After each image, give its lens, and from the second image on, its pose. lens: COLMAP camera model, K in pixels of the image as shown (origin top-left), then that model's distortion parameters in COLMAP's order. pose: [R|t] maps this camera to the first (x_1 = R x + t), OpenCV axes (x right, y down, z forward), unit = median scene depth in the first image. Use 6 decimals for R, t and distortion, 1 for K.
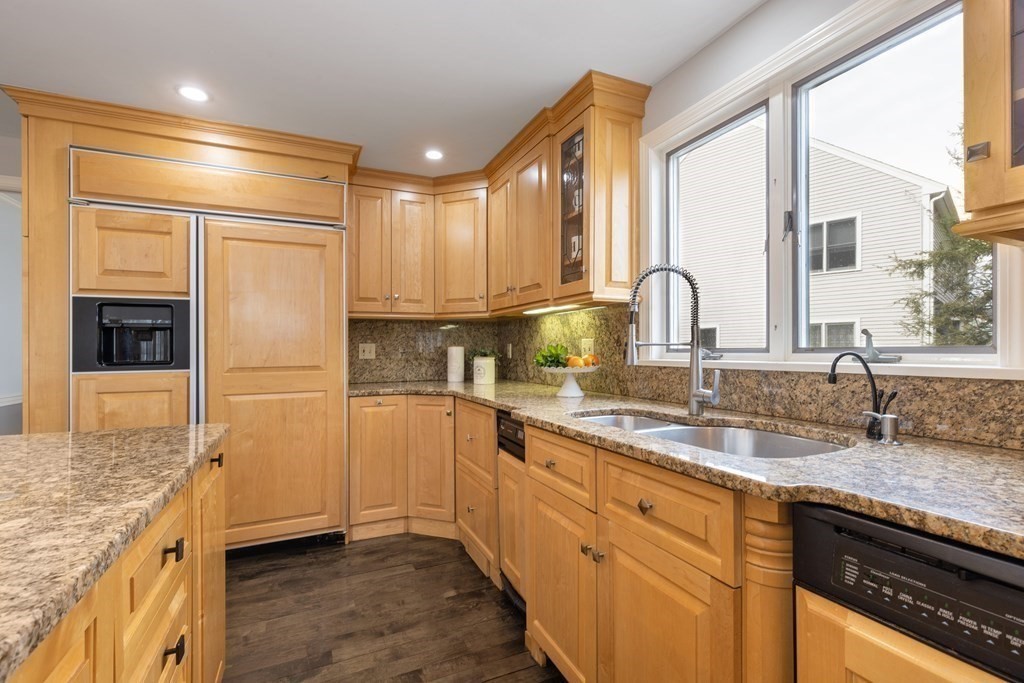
lens RADIAL K [[460.4, 0, 527.0], [0, 460.4, 348.2], [0, 0, 1]] dist [0.001431, 0.001426]
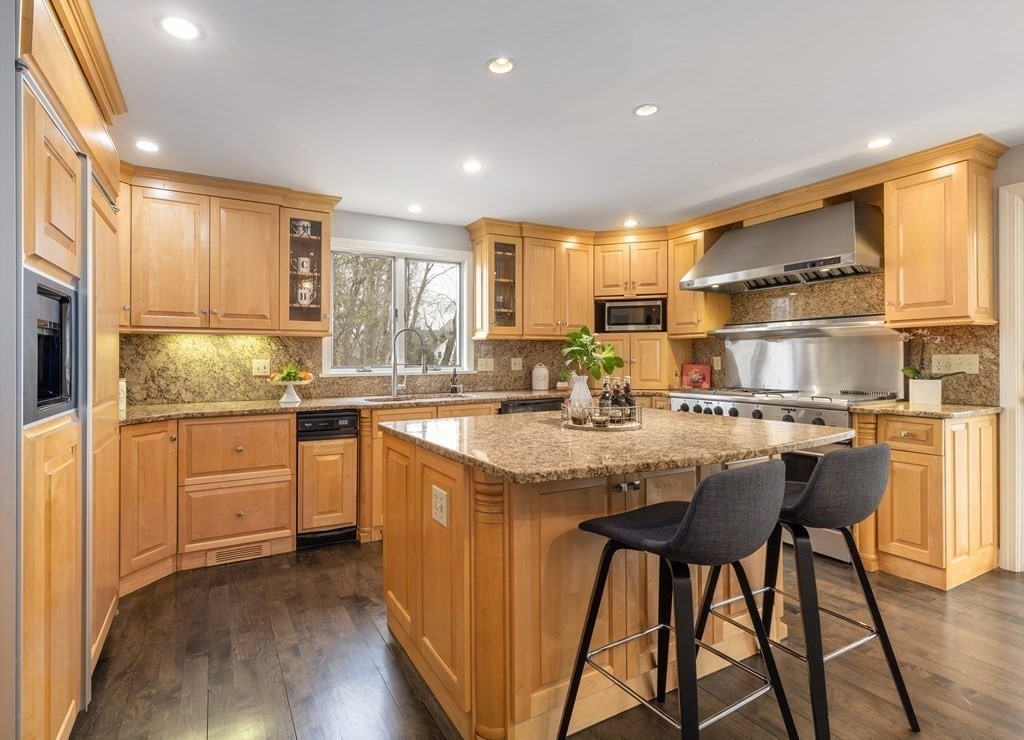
lens RADIAL K [[504.9, 0, 468.0], [0, 504.9, 357.6], [0, 0, 1]] dist [-0.001147, -0.000668]
pose [[-0.029791, 0.004122, 0.999548, -1.558608], [0.001355, 0.999991, -0.004083, -0.023318], [-0.999555, 0.001232, -0.029796, 0.555642]]
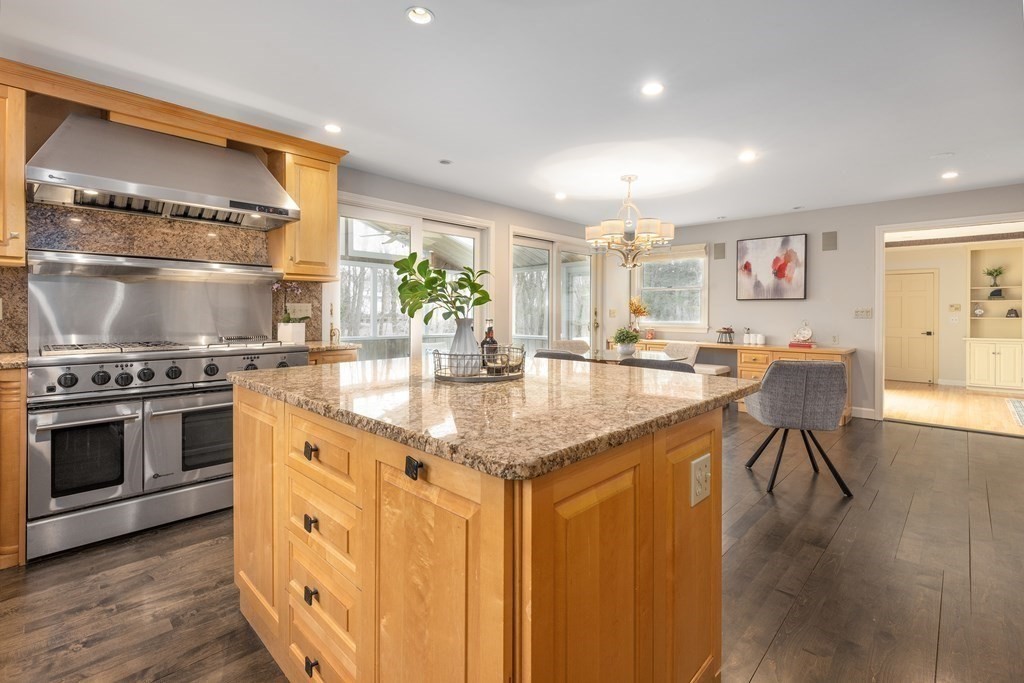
lens RADIAL K [[460.4, 0, 517.1], [0, 460.4, 309.9], [0, 0, 1]] dist [0.001431, 0.001426]
pose [[-0.933448, -0.008270, -0.358618, -0.336637], [-0.004946, 0.999936, -0.010184, 0.001517], [0.358679, -0.007733, -0.933429, 1.007634]]
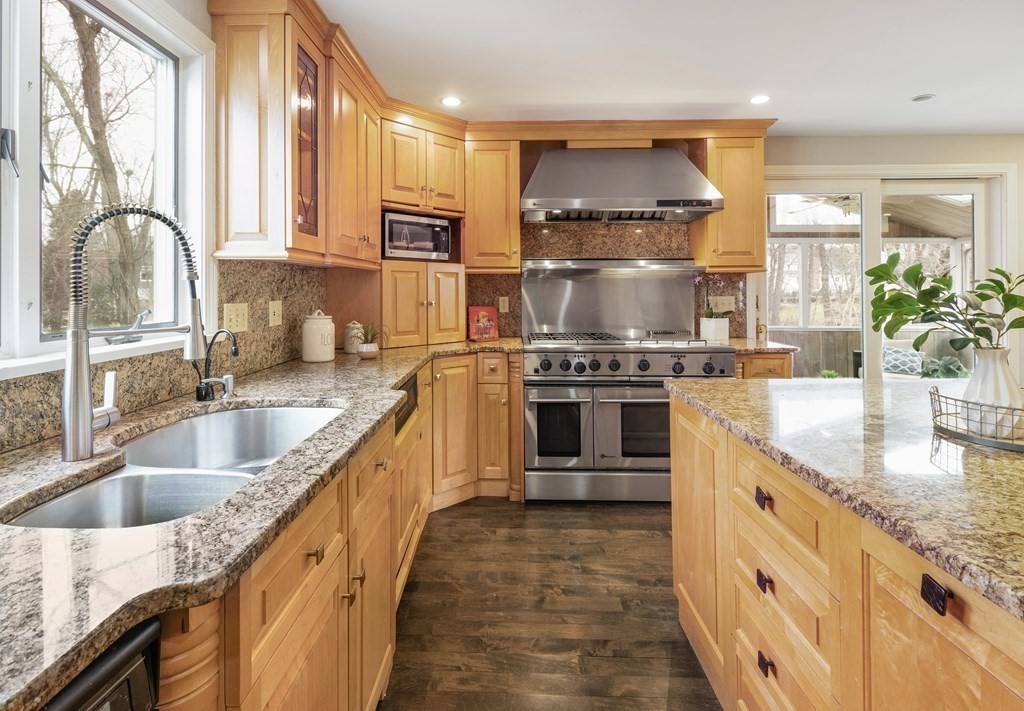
lens RADIAL K [[501.0, 0, 505.4], [0, 501.0, 287.7], [0, 0, 1]] dist [0.002199, -0.001323]
pose [[-0.895293, 0.002486, 0.445472, -0.297673], [-0.001222, 0.999967, -0.008035, -0.050378], [-0.445477, -0.007738, -0.895260, 0.994751]]
